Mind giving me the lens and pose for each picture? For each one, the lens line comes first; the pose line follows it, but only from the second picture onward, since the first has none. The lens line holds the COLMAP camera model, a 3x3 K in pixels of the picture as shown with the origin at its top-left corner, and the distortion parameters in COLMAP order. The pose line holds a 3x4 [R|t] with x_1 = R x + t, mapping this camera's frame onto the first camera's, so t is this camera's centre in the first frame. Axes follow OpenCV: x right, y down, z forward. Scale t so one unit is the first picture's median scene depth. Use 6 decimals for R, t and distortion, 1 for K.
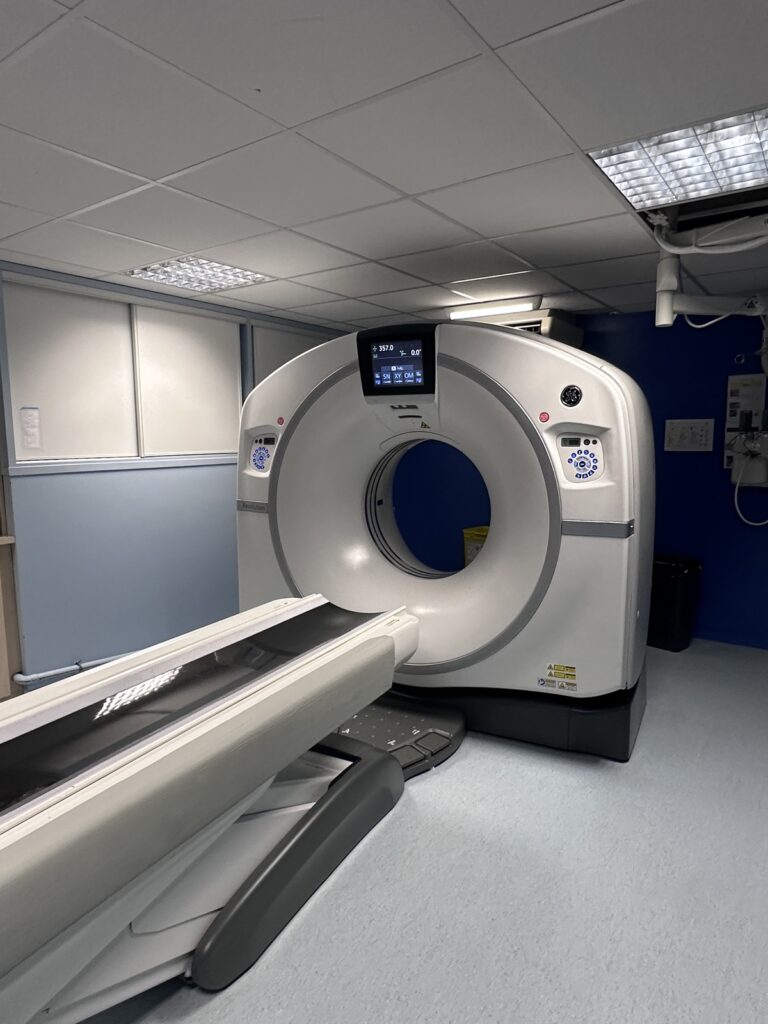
lens RADIAL K [[630.7, 0, 383.8], [0, 630.7, 514.9], [0, 0, 1]] dist [-0.003992, -0.001553]
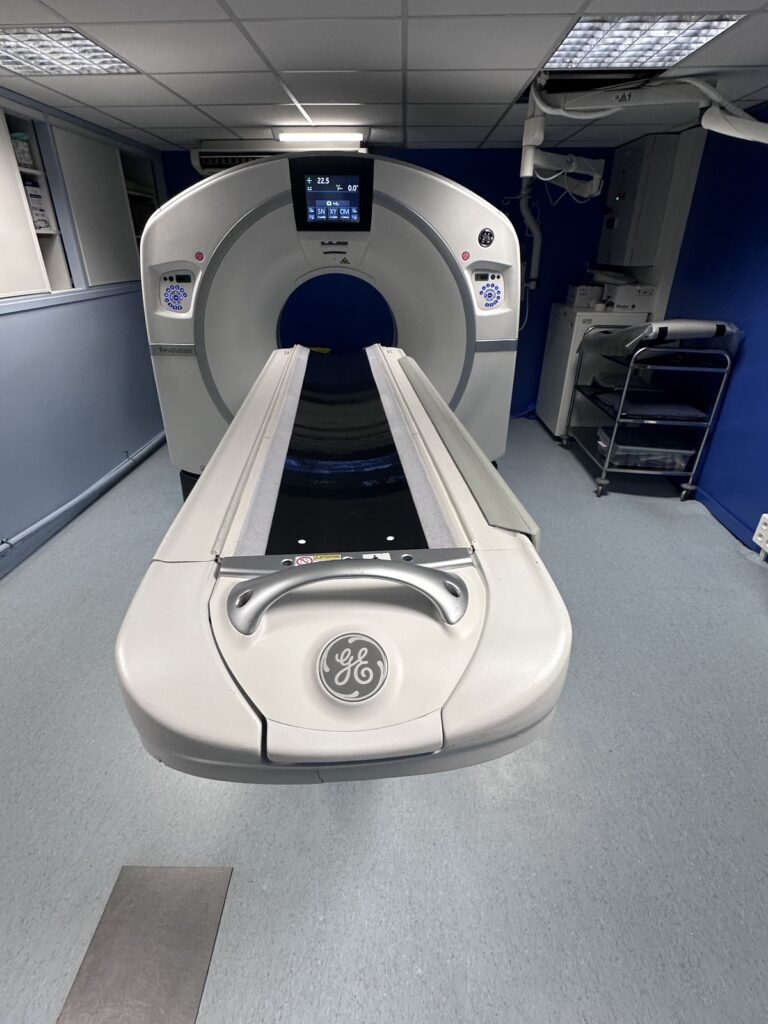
lens RADIAL K [[511.2, 0, 378.5], [0, 511.2, 508.0], [0, 0, 1]] dist [-0.002844, 0.000265]
pose [[0.843046, -0.241284, 0.480682, -0.453952], [0.066101, 0.933431, 0.352616, -0.051701], [-0.533764, -0.265498, 0.802874, 0.131416]]
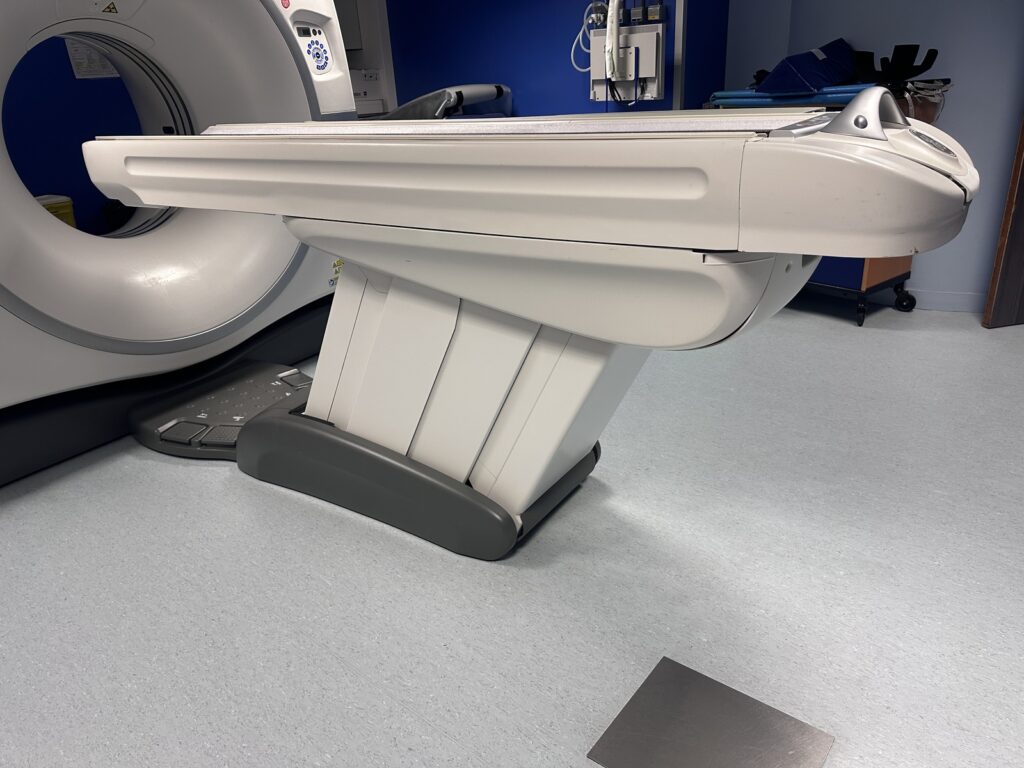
lens RADIAL K [[723.4, 0, 512.0], [0, 723.4, 384.0], [0, 0, 1]] dist [0.004503, -0.003415]
pose [[0.097778, -0.393176, 0.914249, -0.856024], [0.181418, 0.910301, 0.372076, 0.023308], [-0.978533, 0.129481, 0.160337, 0.511629]]
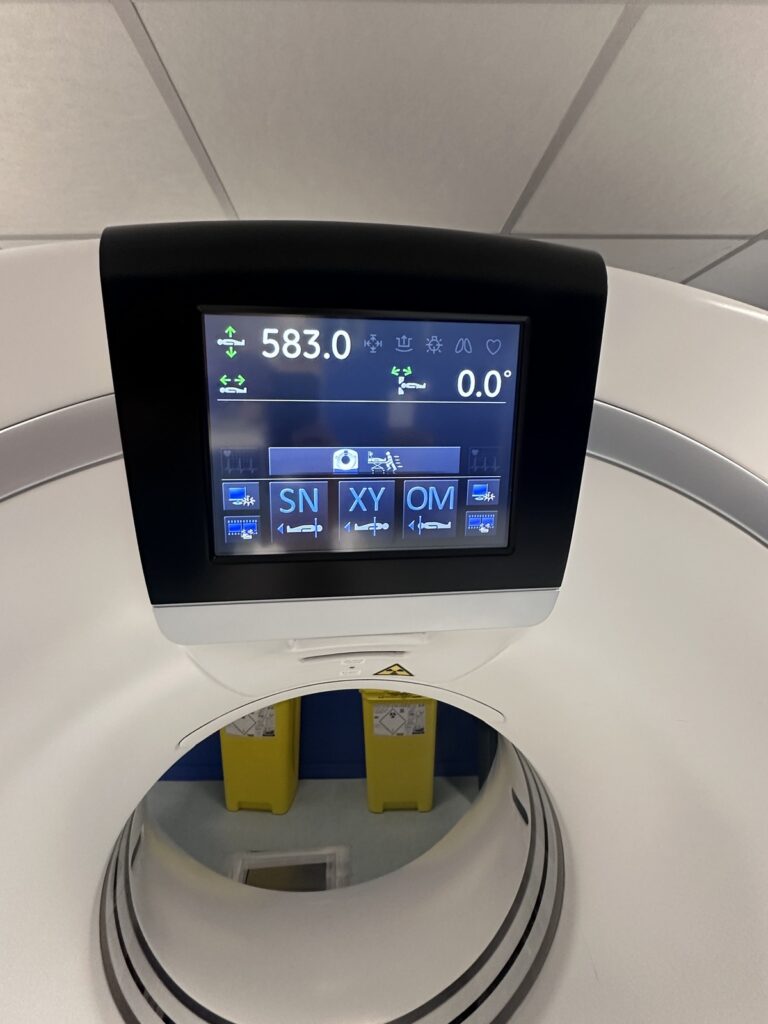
lens RADIAL K [[511.2, 0, 378.5], [0, 511.2, 508.0], [0, 0, 1]] dist [-0.002844, 0.000265]
pose [[0.806573, -0.046628, 0.589293, -0.065611], [0.083869, 0.995826, -0.035997, -0.213864], [-0.585155, 0.078458, 0.807117, 0.882166]]
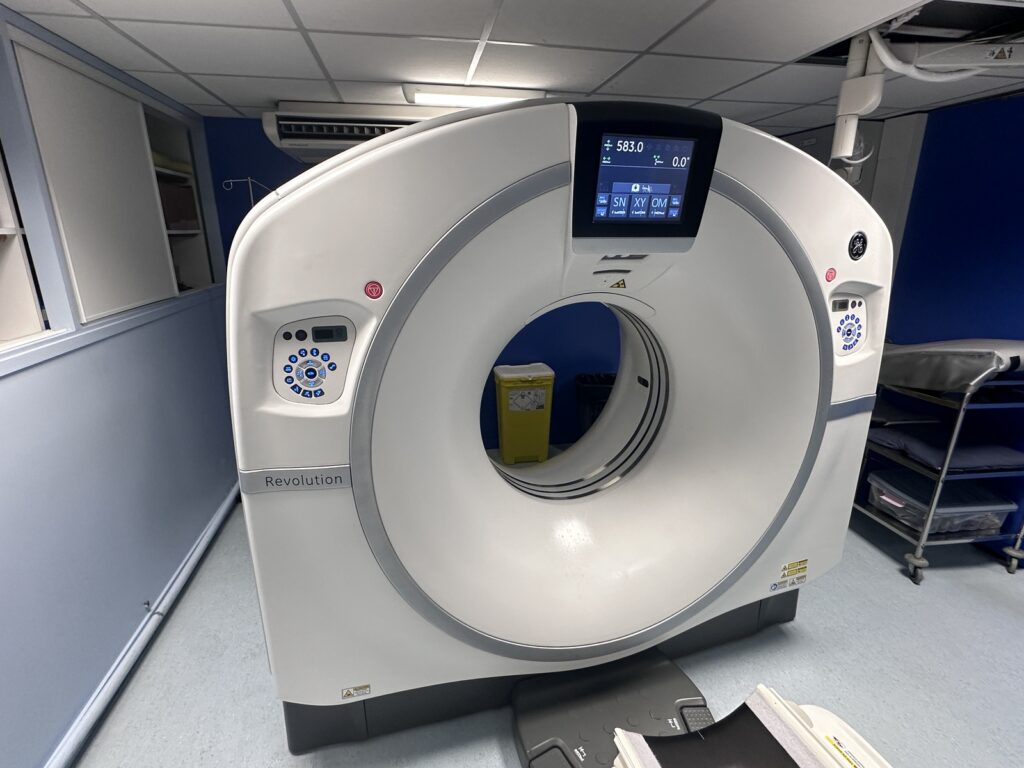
lens RADIAL K [[511.2, 0, 512.0], [0, 511.2, 384.0], [0, 0, 1]] dist [-0.002844, 0.000265]
pose [[0.701605, -0.202042, 0.683322, -0.399318], [0.089039, 0.976302, 0.197248, -0.164609], [-0.706981, -0.077548, 0.702968, 0.757737]]
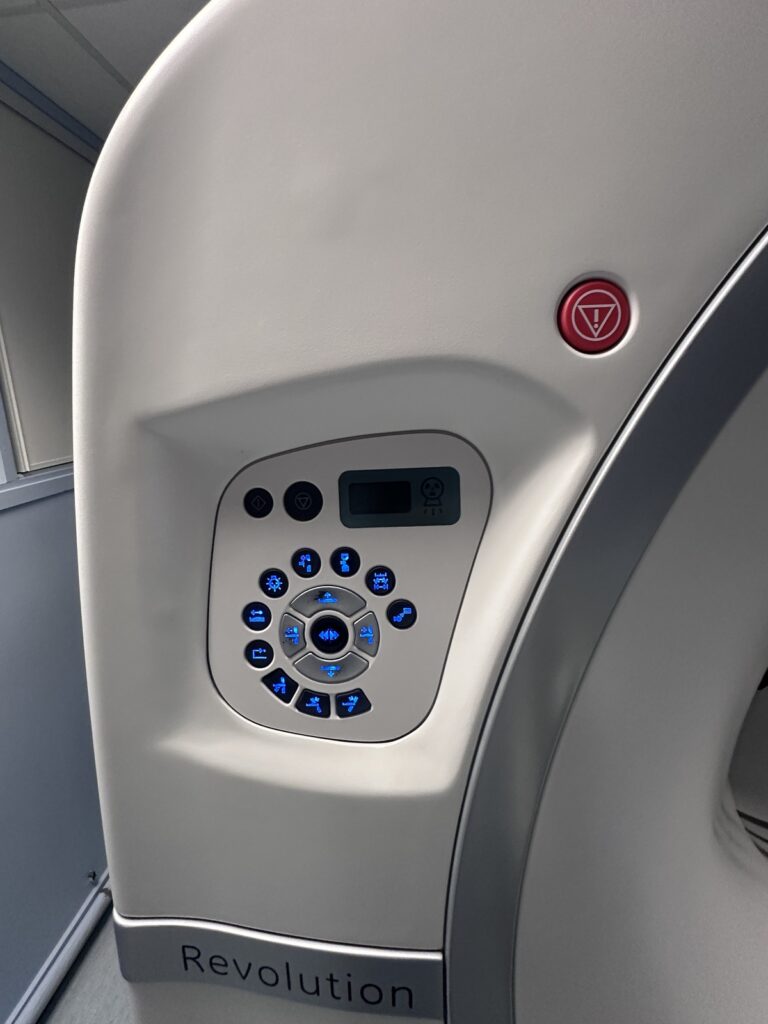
lens RADIAL K [[511.2, 0, 378.5], [0, 511.2, 508.0], [0, 0, 1]] dist [-0.002844, 0.000265]
pose [[0.867220, -0.143815, 0.476704, -0.269733], [0.103368, 0.988522, 0.110176, -0.146303], [-0.487078, -0.046271, 0.872132, 1.060928]]
